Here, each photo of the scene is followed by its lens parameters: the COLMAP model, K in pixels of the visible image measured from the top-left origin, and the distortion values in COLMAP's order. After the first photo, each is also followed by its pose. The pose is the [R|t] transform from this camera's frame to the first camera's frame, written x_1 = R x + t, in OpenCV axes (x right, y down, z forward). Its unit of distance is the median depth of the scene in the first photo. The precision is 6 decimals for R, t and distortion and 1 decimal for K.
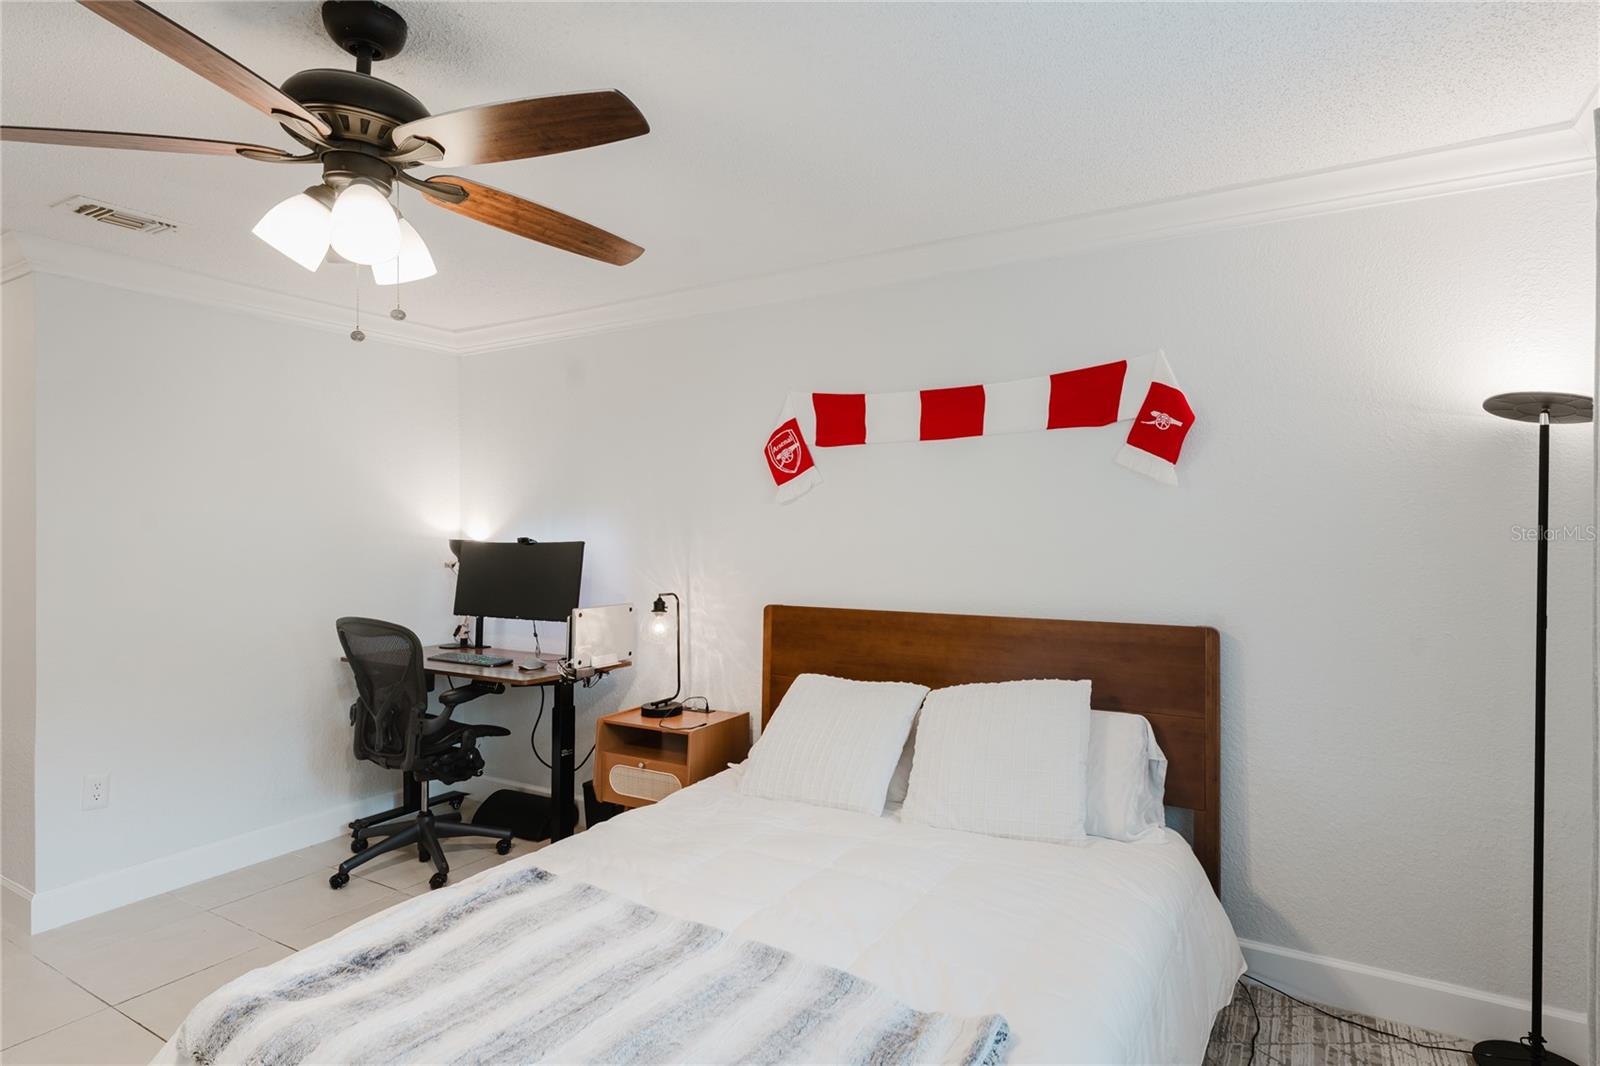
lens RADIAL K [[846.8, 0, 801.3], [0, 846.8, 525.2], [0, 0, 1]] dist [-0.001774, -0.001011]
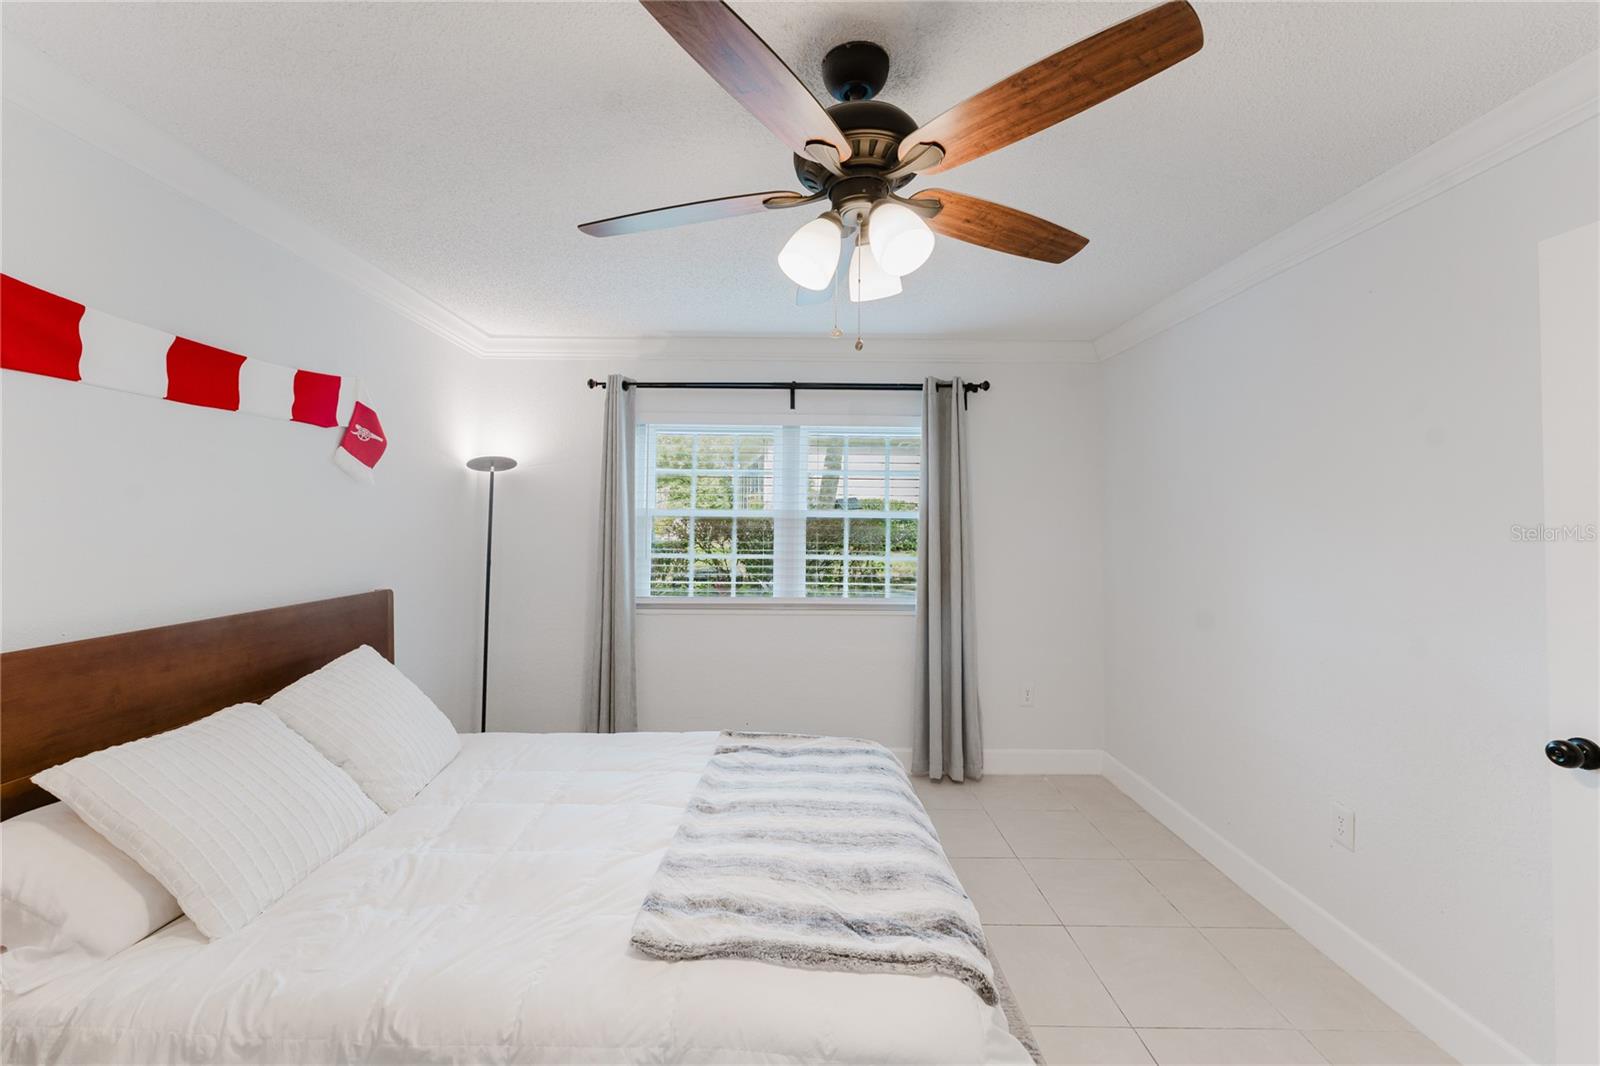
lens RADIAL K [[643.5, 0, 793.1], [0, 643.5, 497.3], [0, 0, 1]] dist [-0.000278, -0.000137]
pose [[-0.512318, 0.032784, 0.858170, -0.629536], [-0.010265, 0.998966, -0.044290, 0.008048], [-0.858734, -0.031500, -0.511452, 0.793560]]
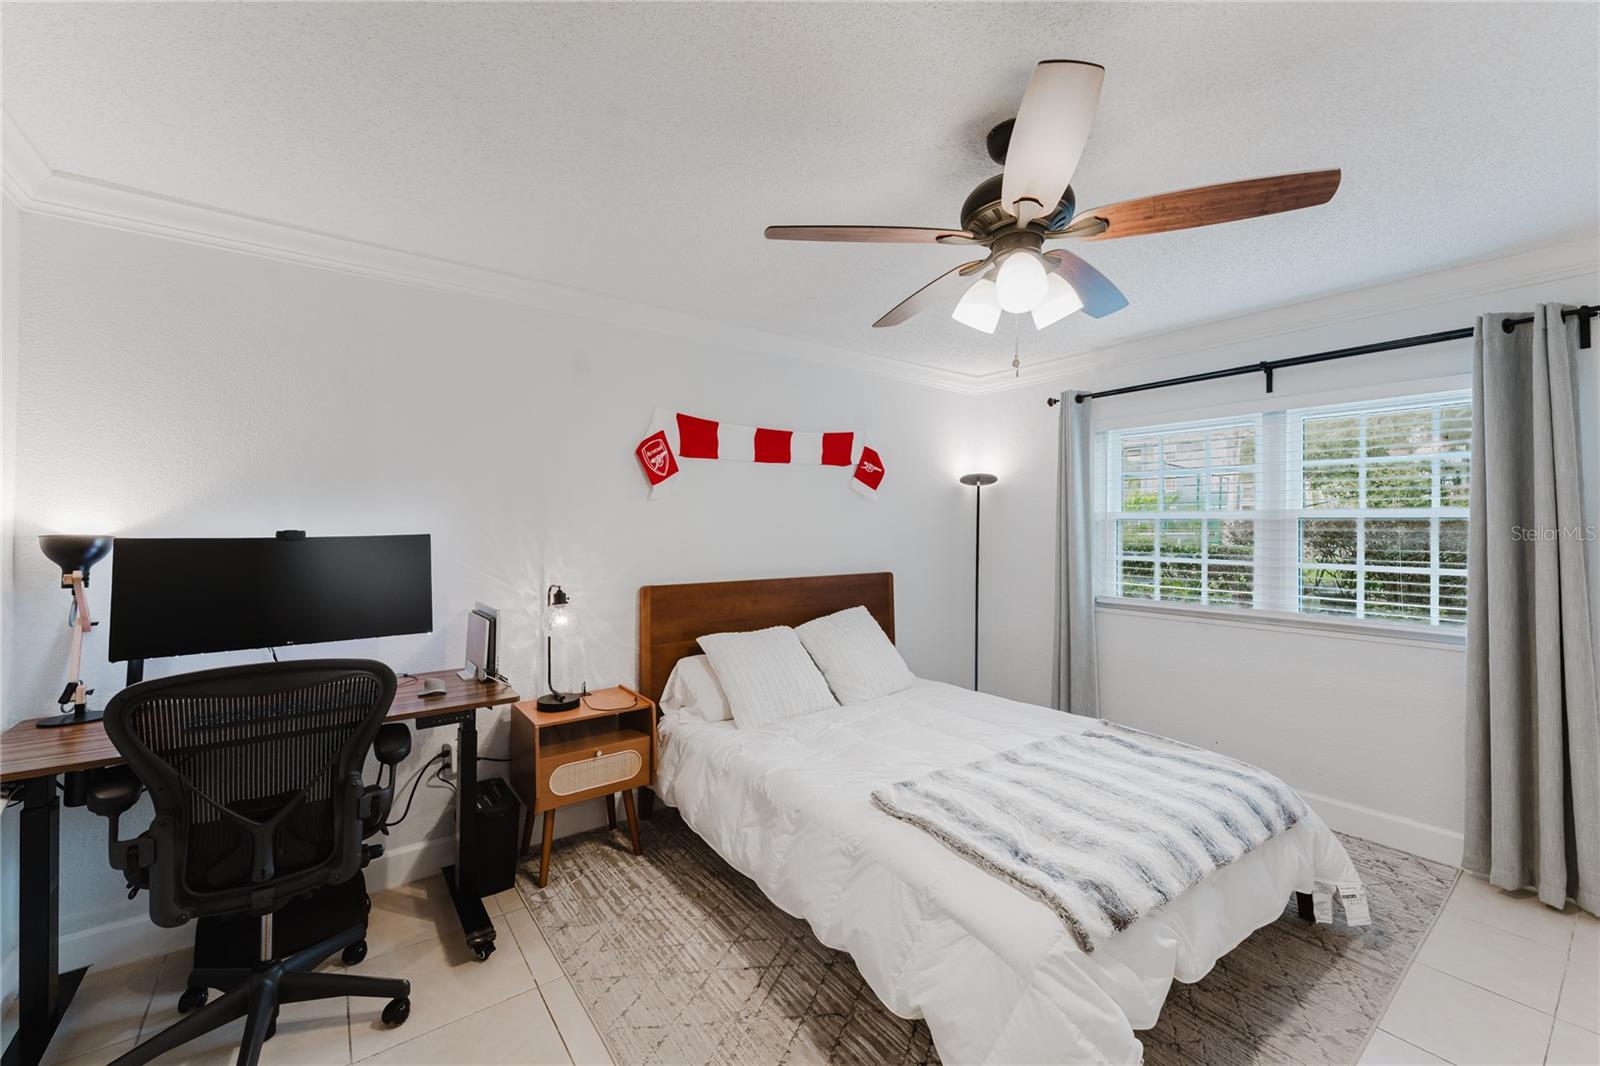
lens RADIAL K [[643.5, 0, 814.0], [0, 643.5, 513.1], [0, 0, 1]] dist [-0.000278, -0.000137]
pose [[0.372528, 0.021591, 0.927770, -0.829093], [-0.006996, 0.999766, -0.020457, 0.010073], [-0.927995, 0.001130, 0.372592, 0.484026]]
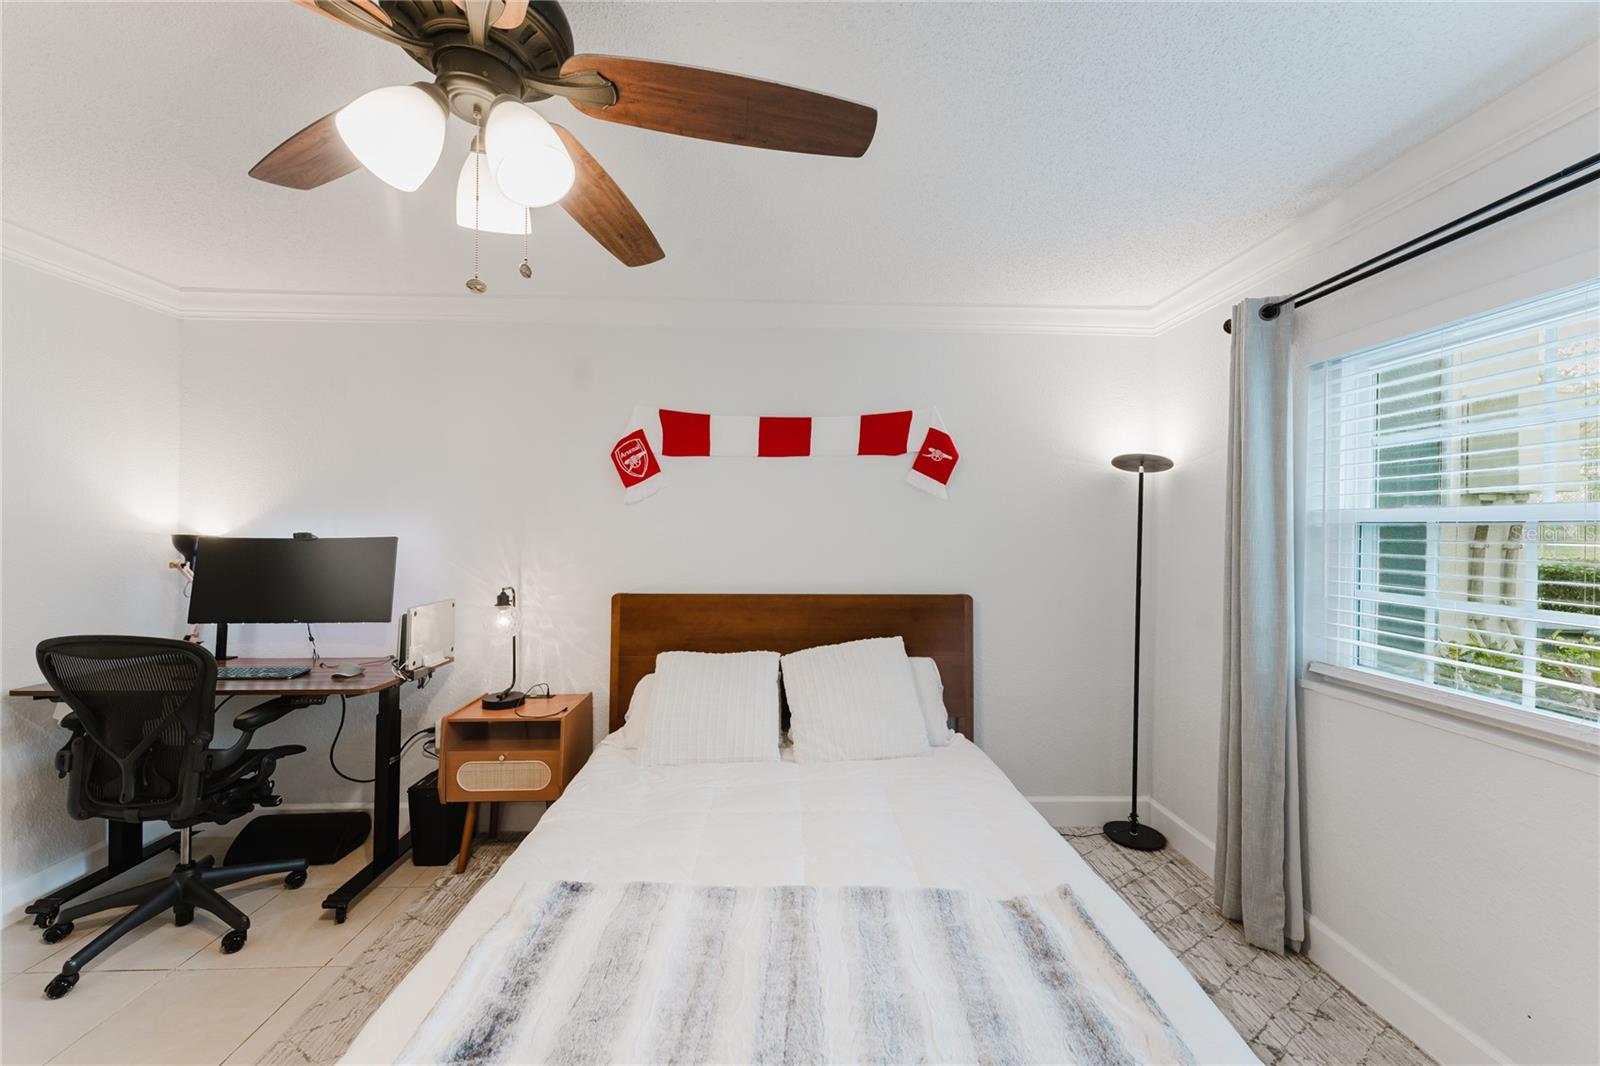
lens RADIAL K [[643.5, 0, 802.6], [0, 643.5, 523.9], [0, 0, 1]] dist [-0.000278, -0.000137]
pose [[0.840050, 0.011566, 0.542385, -0.313419], [-0.011089, 0.999930, -0.004149, 0.002663], [-0.542395, -0.002529, 0.840120, 0.162032]]
